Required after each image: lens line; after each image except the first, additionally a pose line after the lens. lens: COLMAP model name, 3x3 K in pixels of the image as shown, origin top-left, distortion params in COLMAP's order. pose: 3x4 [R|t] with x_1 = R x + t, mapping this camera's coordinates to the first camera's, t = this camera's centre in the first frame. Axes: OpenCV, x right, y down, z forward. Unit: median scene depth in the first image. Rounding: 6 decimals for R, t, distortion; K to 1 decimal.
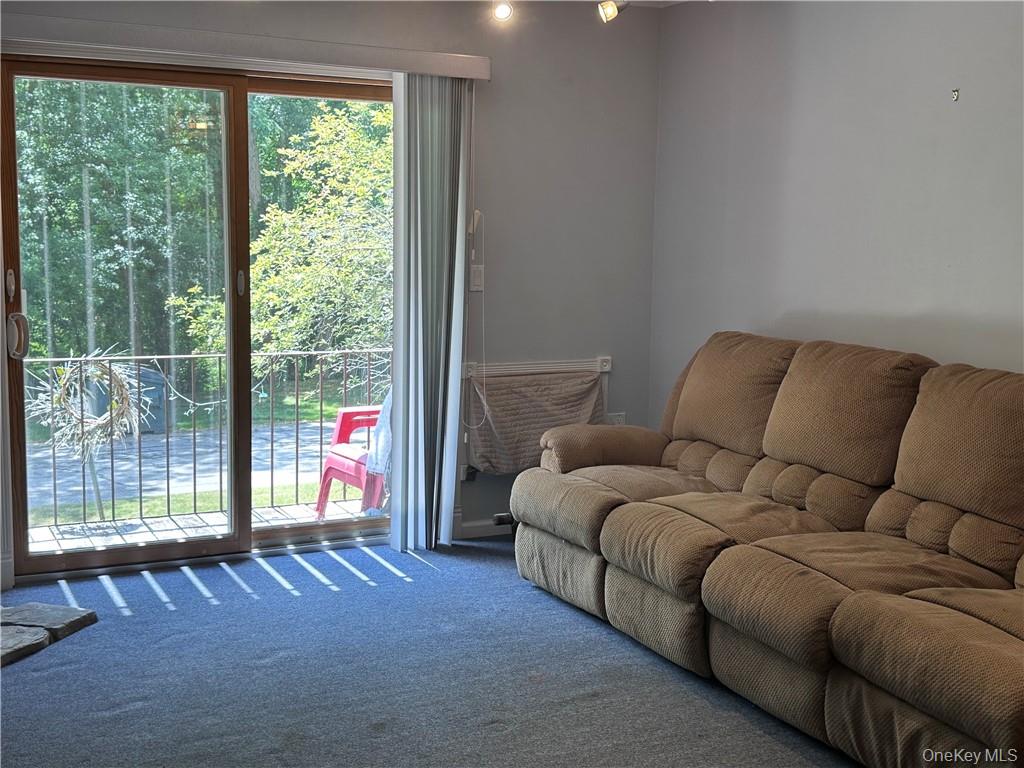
lens RADIAL K [[1259.3, 0, 512.0], [0, 1259.3, 384.0], [0, 0, 1]] dist [0.000155, 0.008964]
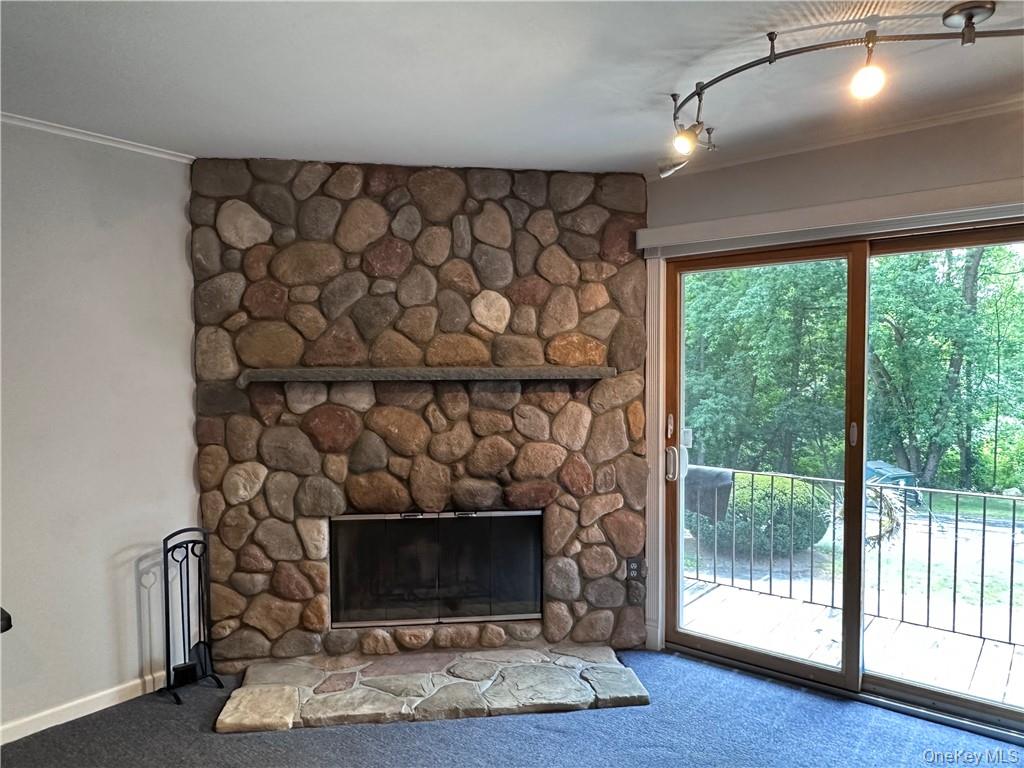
lens RADIAL K [[695.1, 0, 512.0], [0, 695.1, 384.0], [0, 0, 1]] dist [-0.006076, -0.002366]
pose [[0.411017, -0.001456, -0.911626, 0.200192], [-0.100161, 0.993872, -0.046746, -0.066290], [0.906109, 0.110523, 0.408353, 0.499738]]
